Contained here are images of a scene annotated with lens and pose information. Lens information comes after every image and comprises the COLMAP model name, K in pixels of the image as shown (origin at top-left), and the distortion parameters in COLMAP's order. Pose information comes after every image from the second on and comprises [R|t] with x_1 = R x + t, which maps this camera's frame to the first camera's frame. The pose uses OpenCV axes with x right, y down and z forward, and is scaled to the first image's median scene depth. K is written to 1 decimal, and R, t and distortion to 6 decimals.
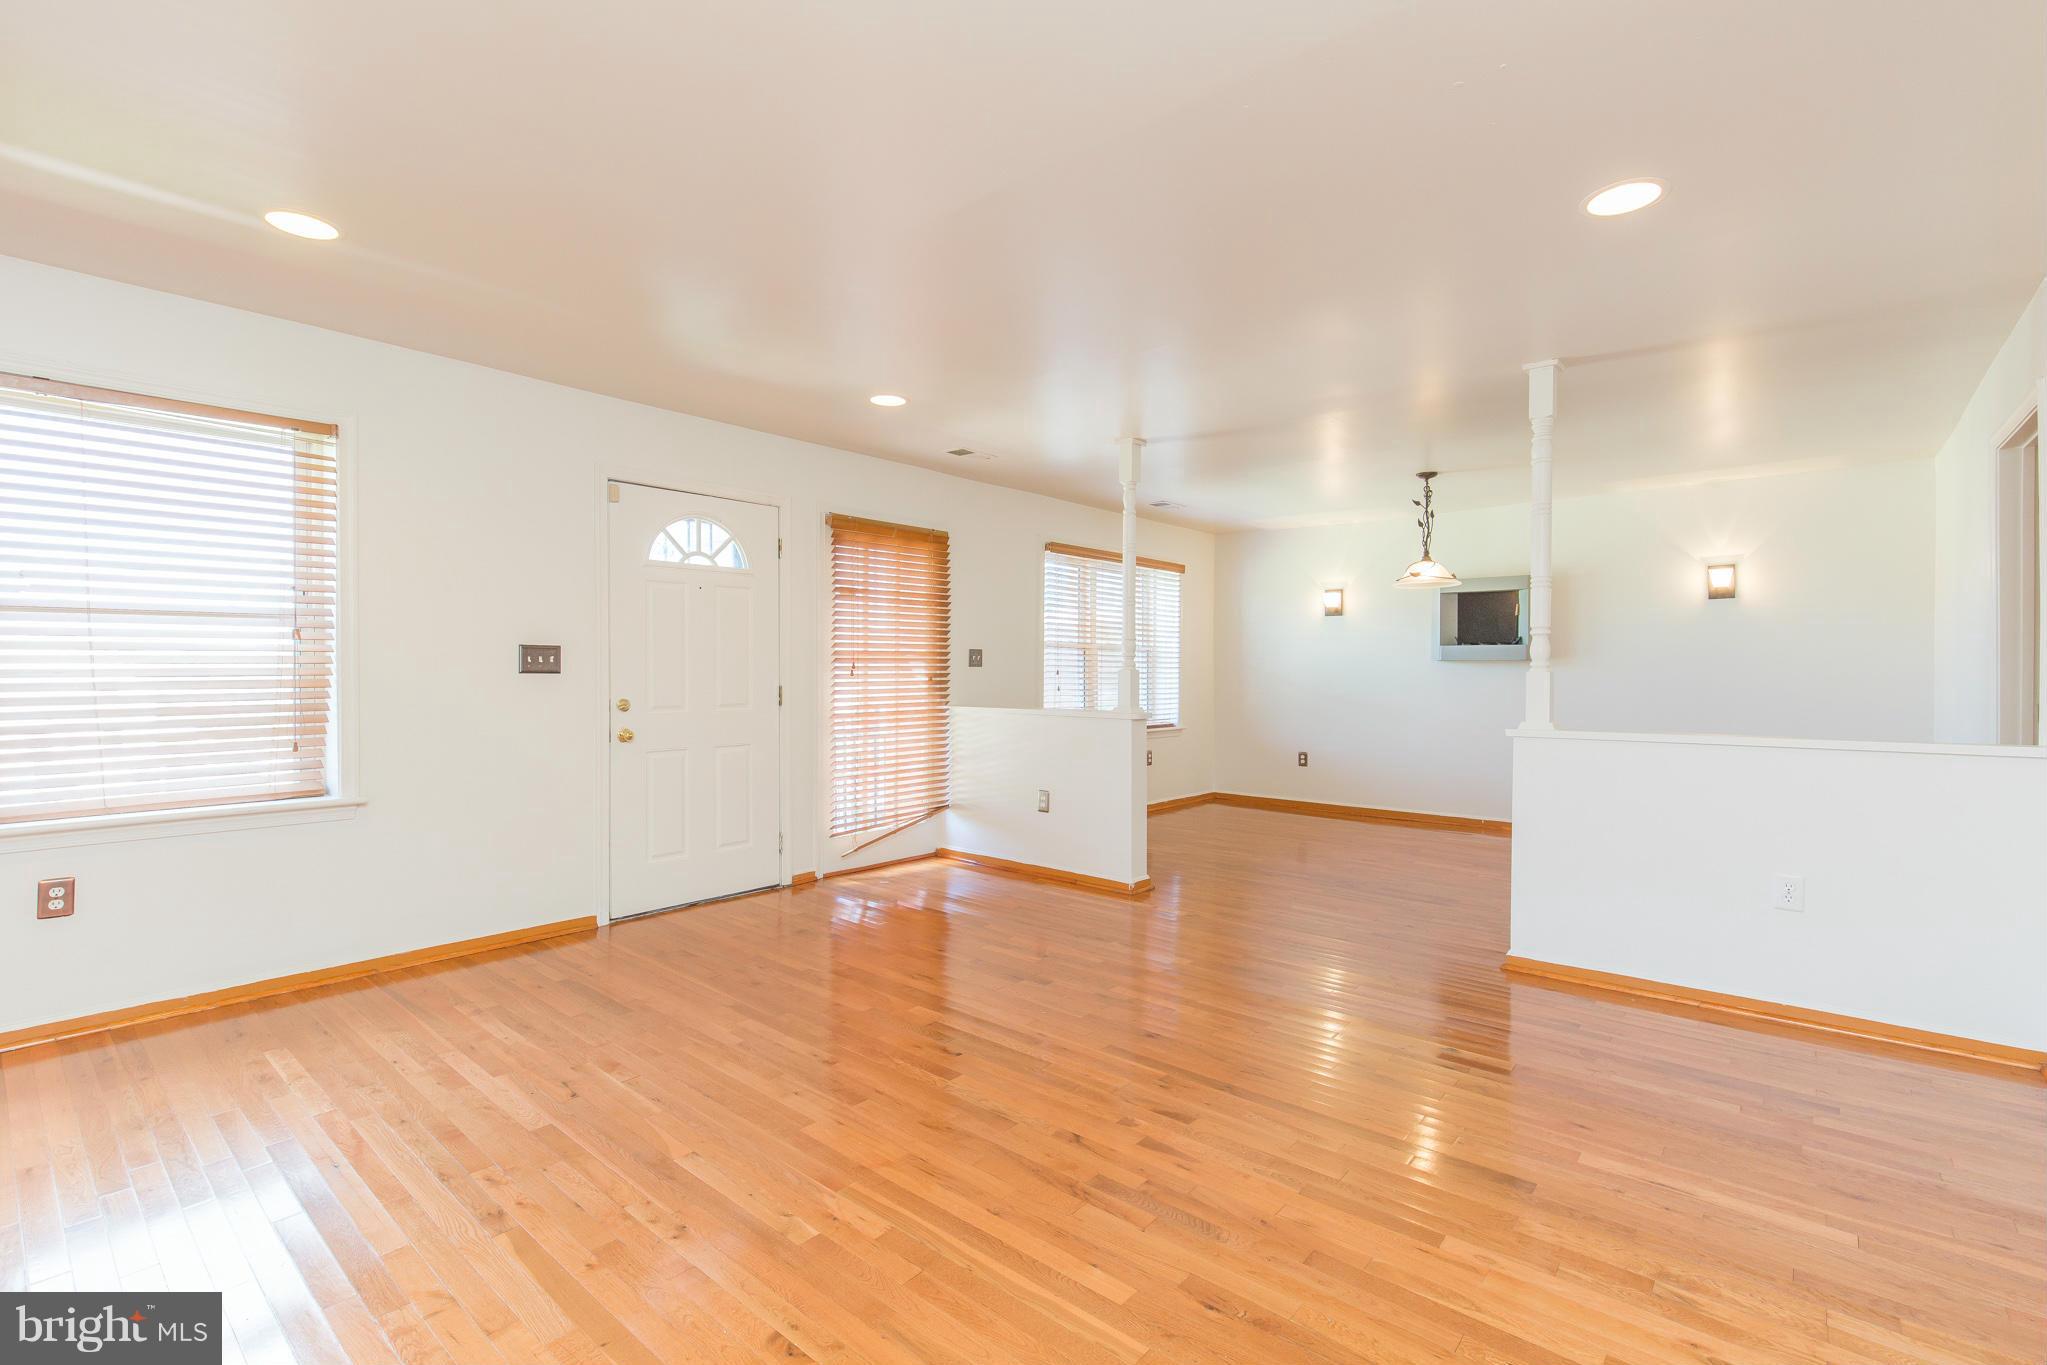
lens RADIAL K [[925.5, 0, 1017.3], [0, 925.5, 675.9], [0, 0, 1]] dist [0.009495, -0.001137]
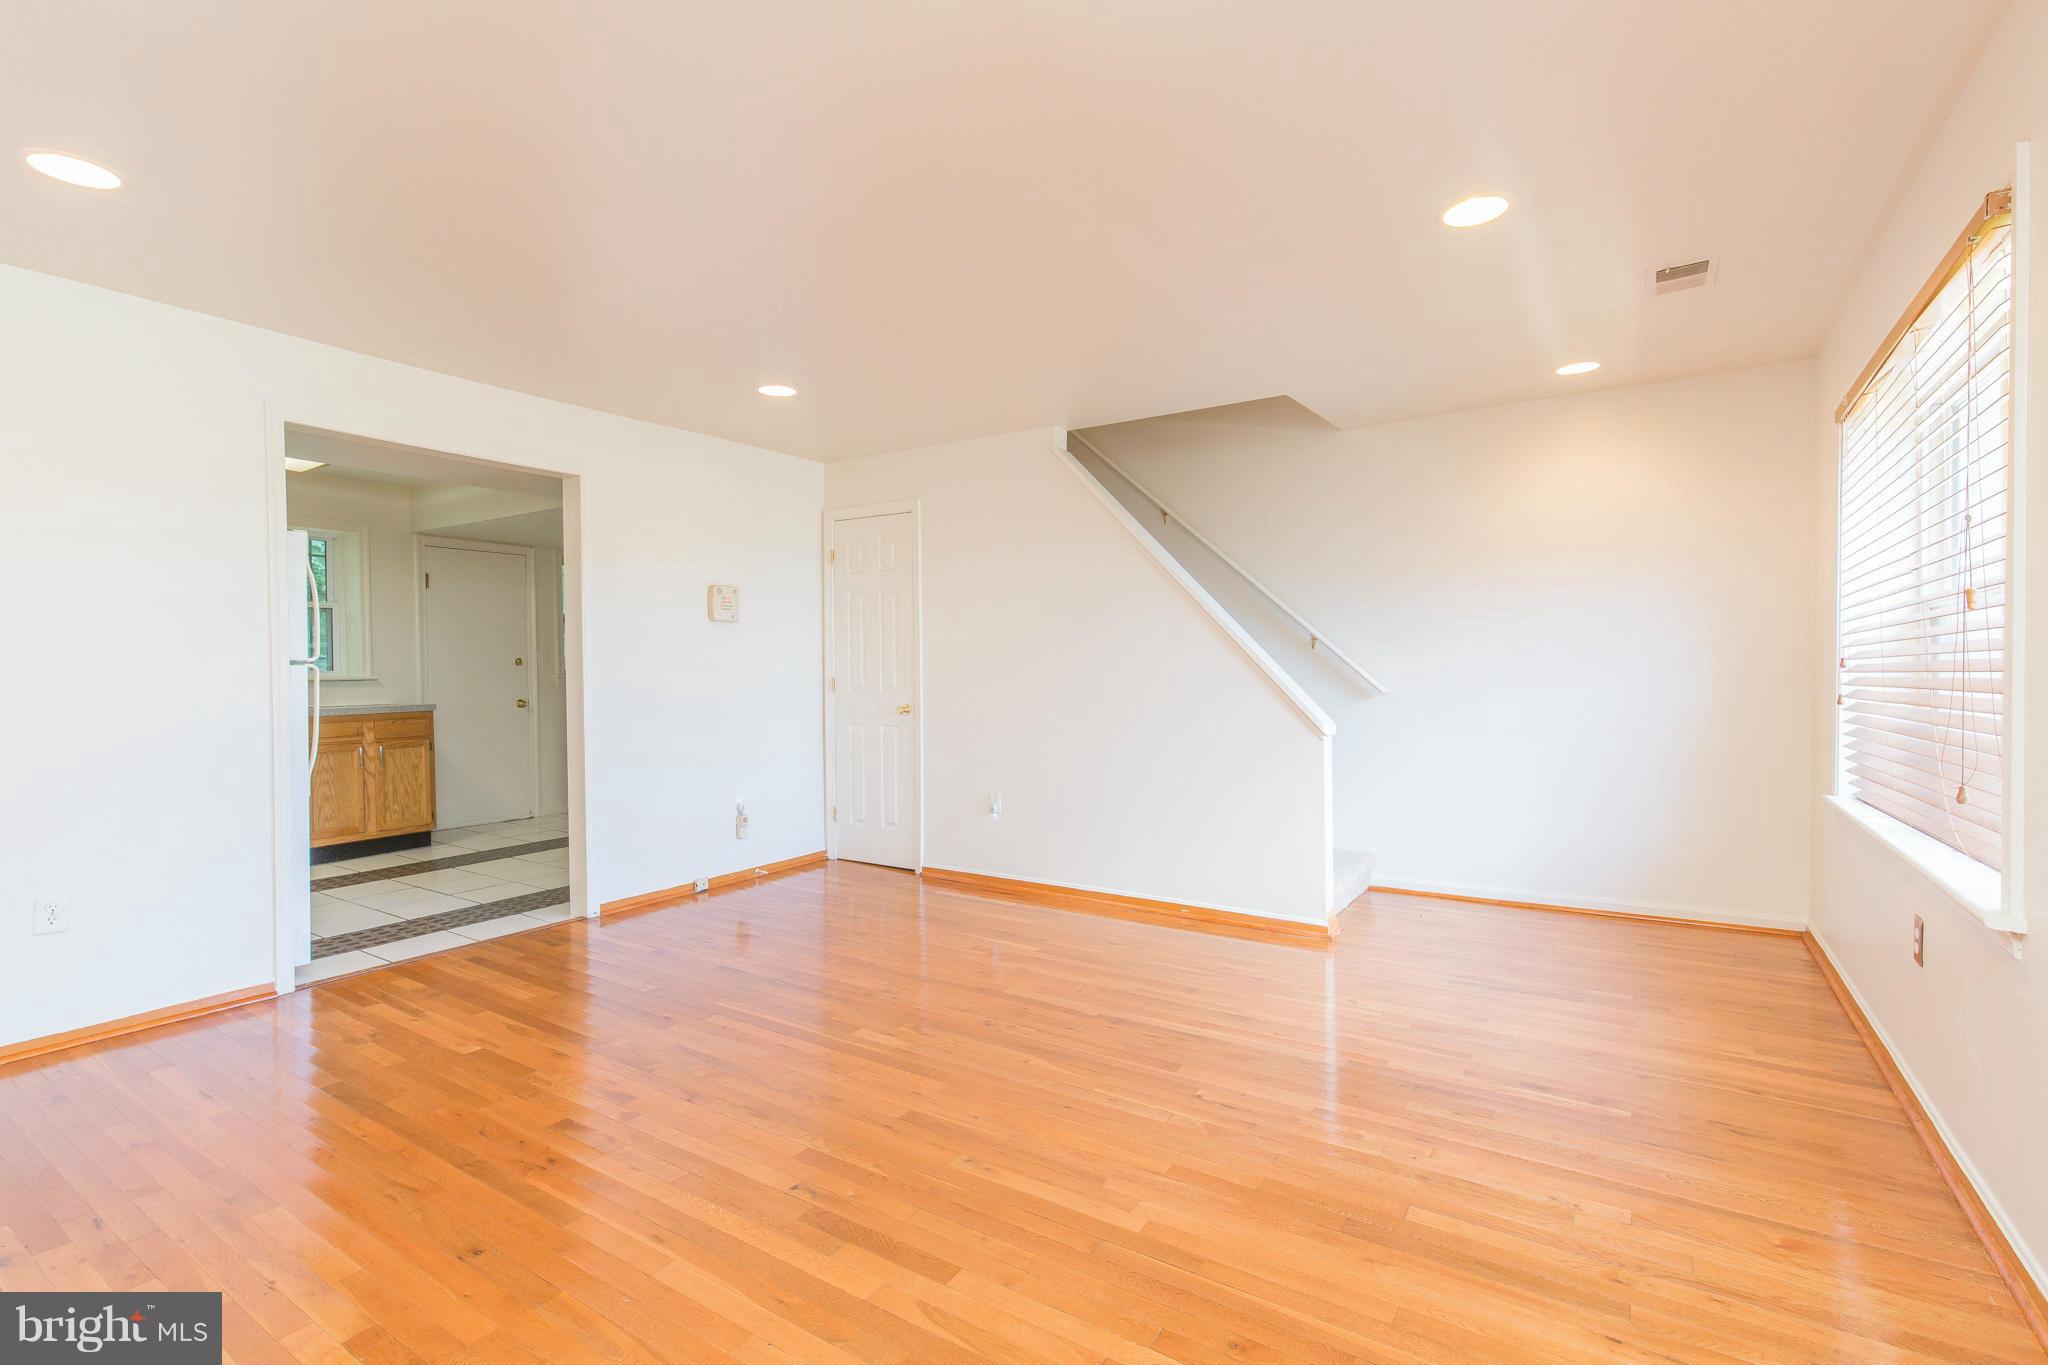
lens RADIAL K [[926.0, 0, 1028.1], [0, 926.0, 681.2], [0, 0, 1]] dist [0.009495, -0.001137]
pose [[-0.989641, 0.006870, -0.143400, -0.117438], [0.003630, 0.999732, 0.022845, -0.008582], [0.143519, 0.022087, -0.989401, 1.435811]]
